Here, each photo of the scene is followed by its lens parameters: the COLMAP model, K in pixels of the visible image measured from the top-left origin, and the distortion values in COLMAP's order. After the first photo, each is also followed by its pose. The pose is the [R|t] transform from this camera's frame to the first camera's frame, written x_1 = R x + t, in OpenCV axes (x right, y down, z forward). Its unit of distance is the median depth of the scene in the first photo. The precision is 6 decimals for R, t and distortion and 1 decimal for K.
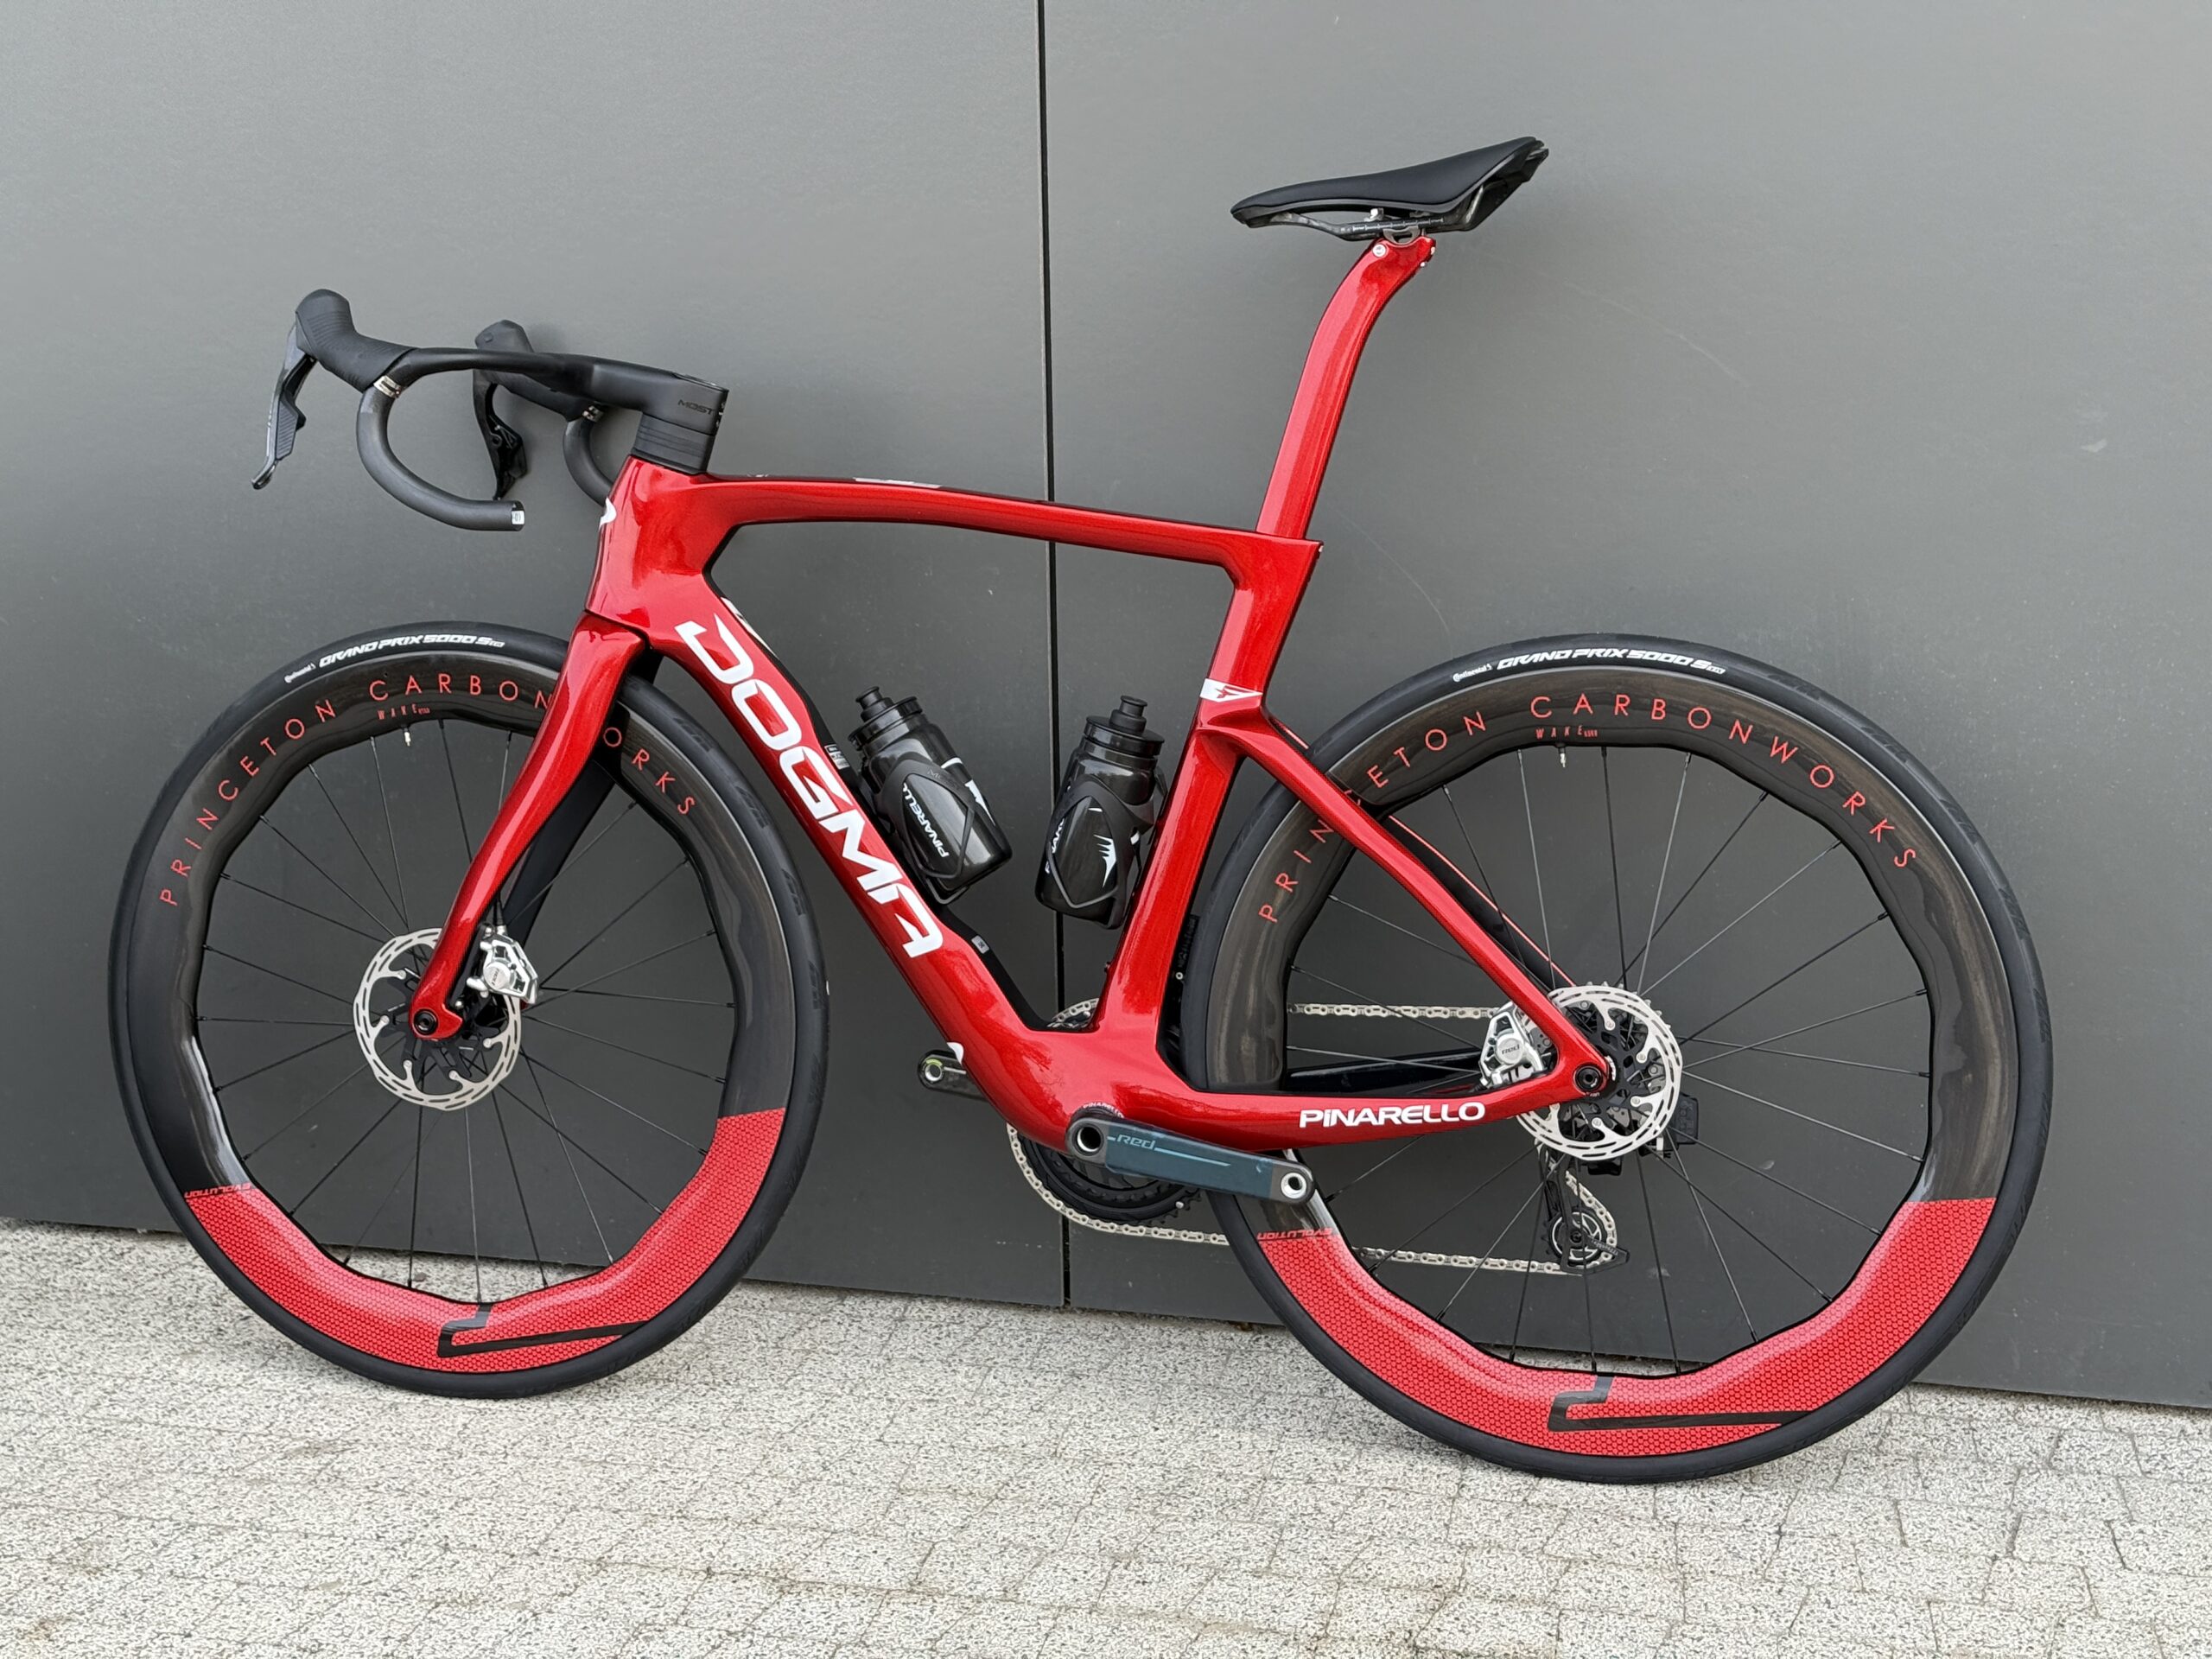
lens RADIAL K [[3055.8, 0, 1098.6], [0, 3055.8, 838.4], [0, 0, 1]] dist [0.185683, -0.352799]
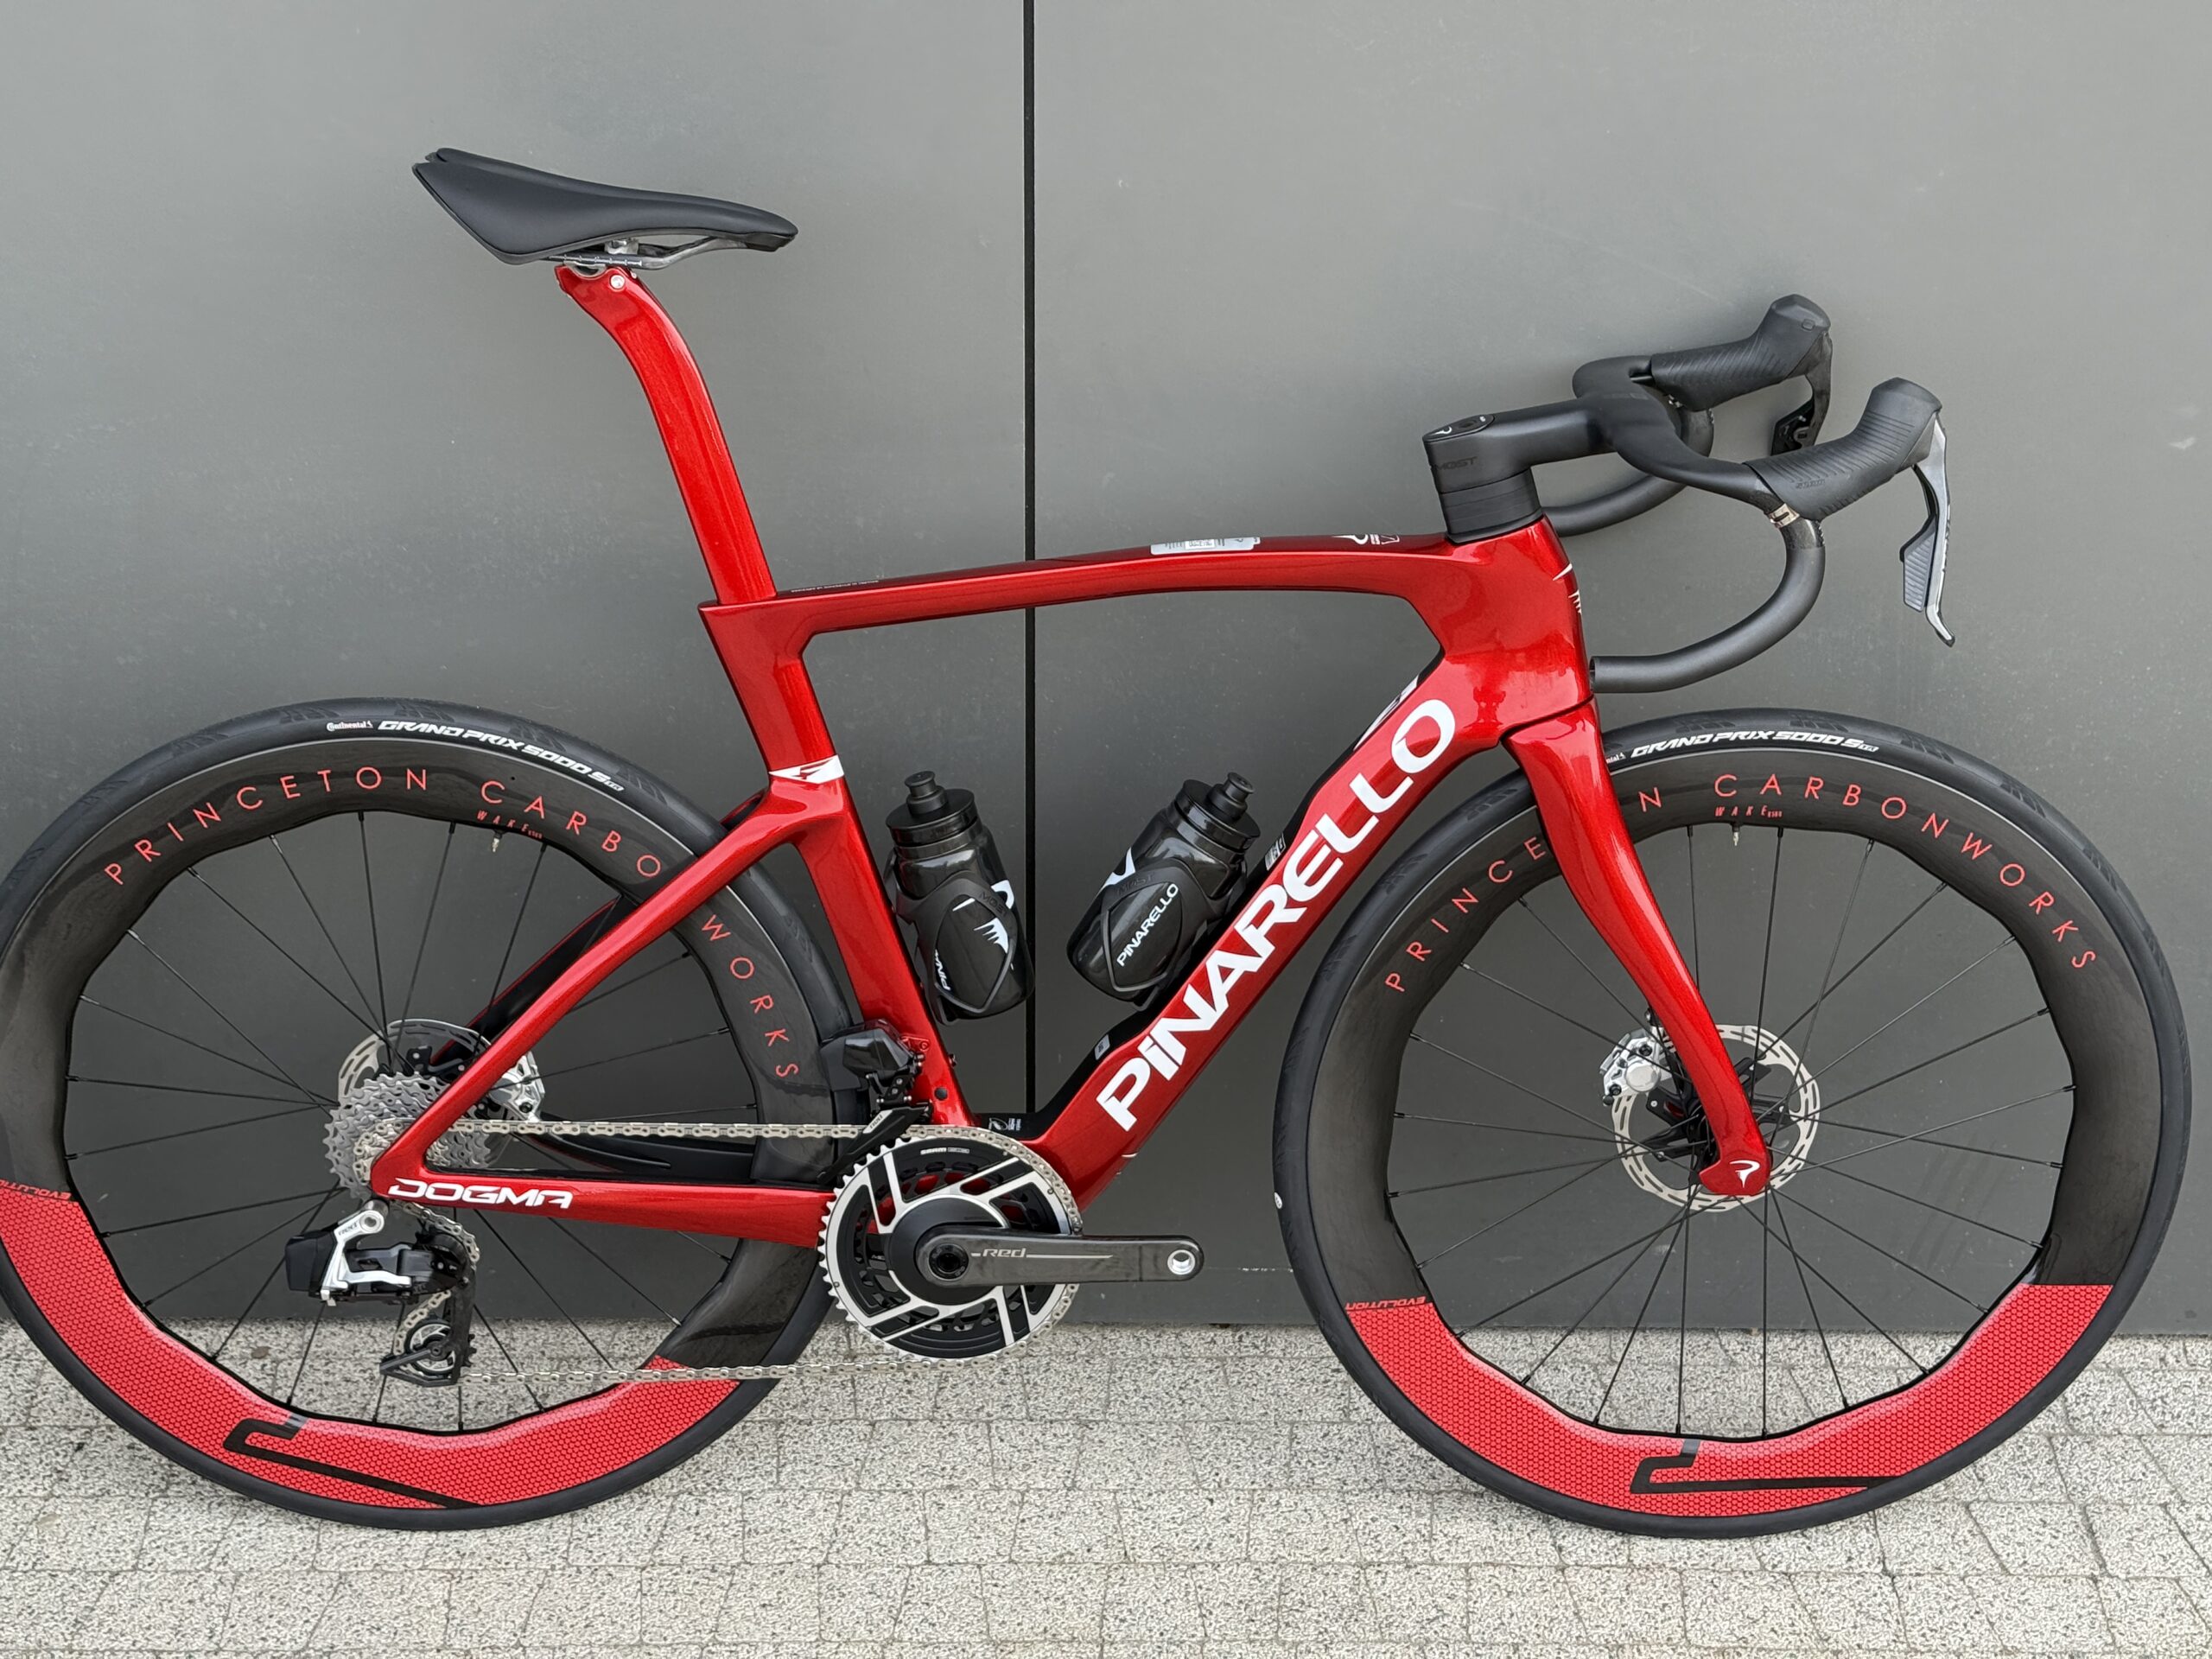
lens RADIAL K [[3053.6, 0, 1106.0], [0, 3053.6, 829.5], [0, 0, 1]] dist [0.195092, -0.422382]
pose [[0.956811, -0.093805, 0.275162, -0.256365], [0.026919, 0.971032, 0.237430, -0.236502], [-0.289463, -0.219768, 0.931618, 0.176989]]
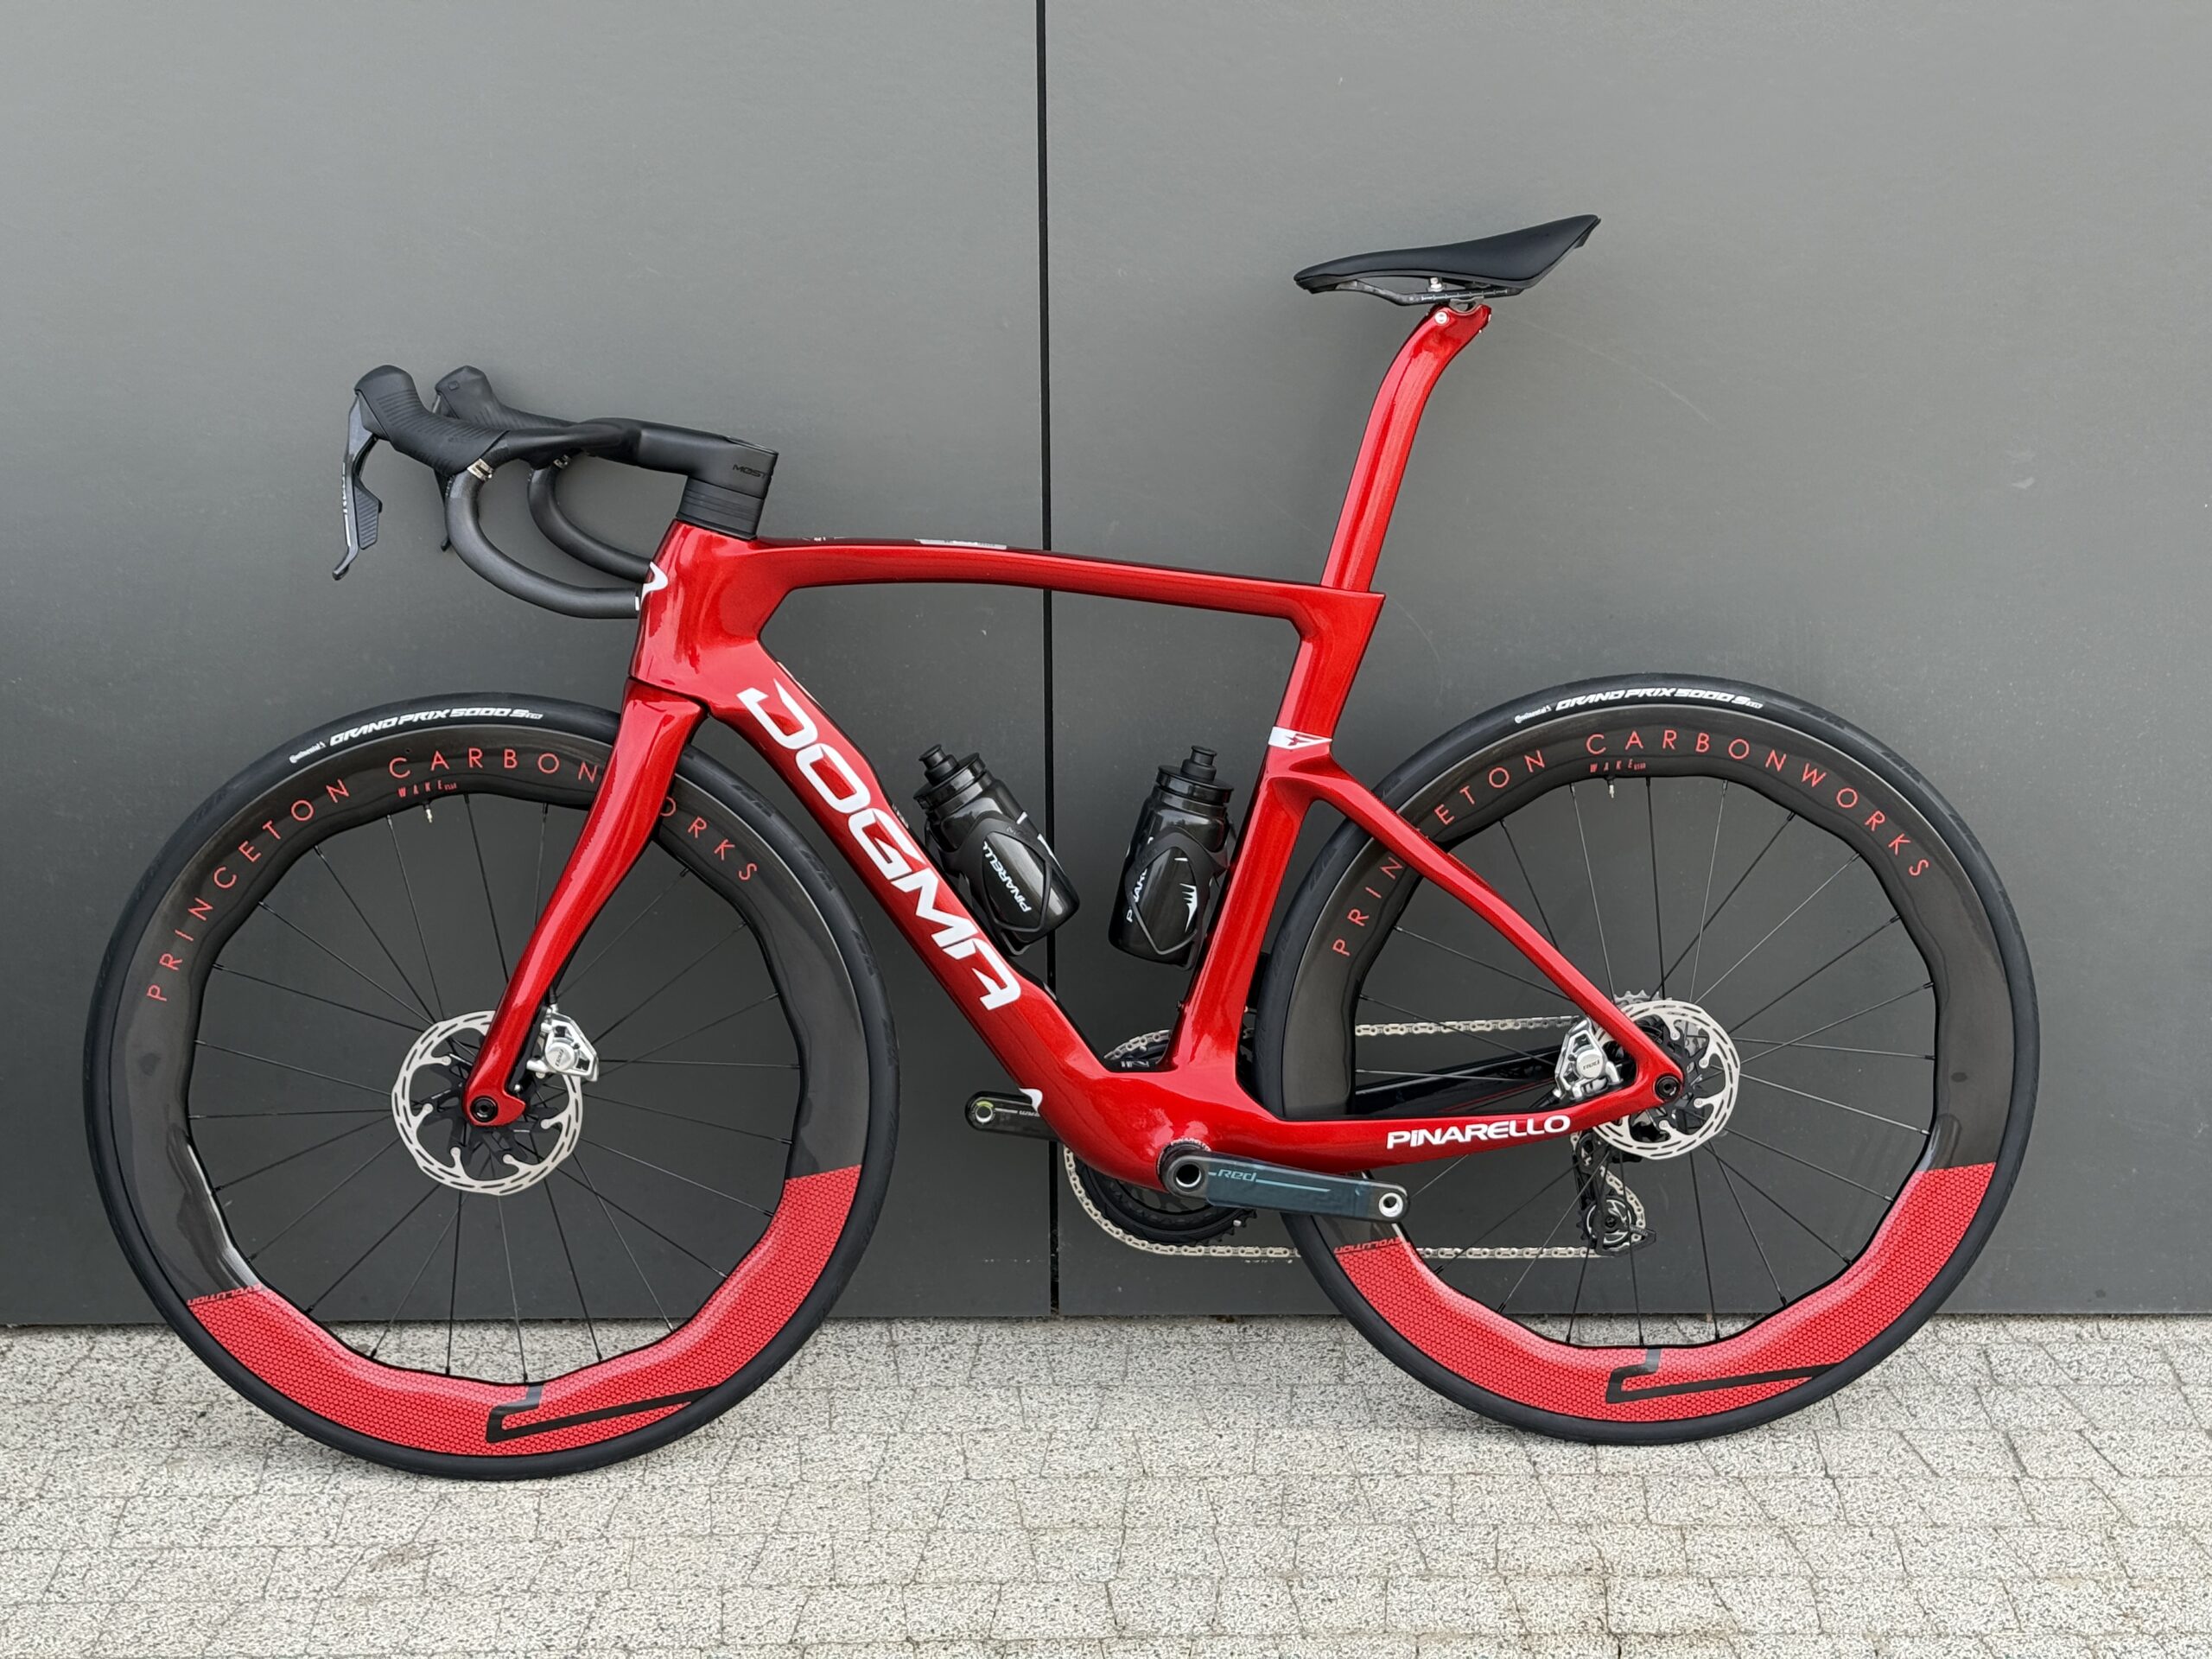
lens RADIAL K [[3055.8, 0, 1098.6], [0, 3055.8, 838.4], [0, 0, 1]] dist [0.185683, -0.352799]
pose [[0.956465, -0.059969, 0.285620, -0.312661], [0.042633, 0.996873, 0.066540, -0.083785], [-0.288717, -0.051466, 0.956030, 0.020155]]
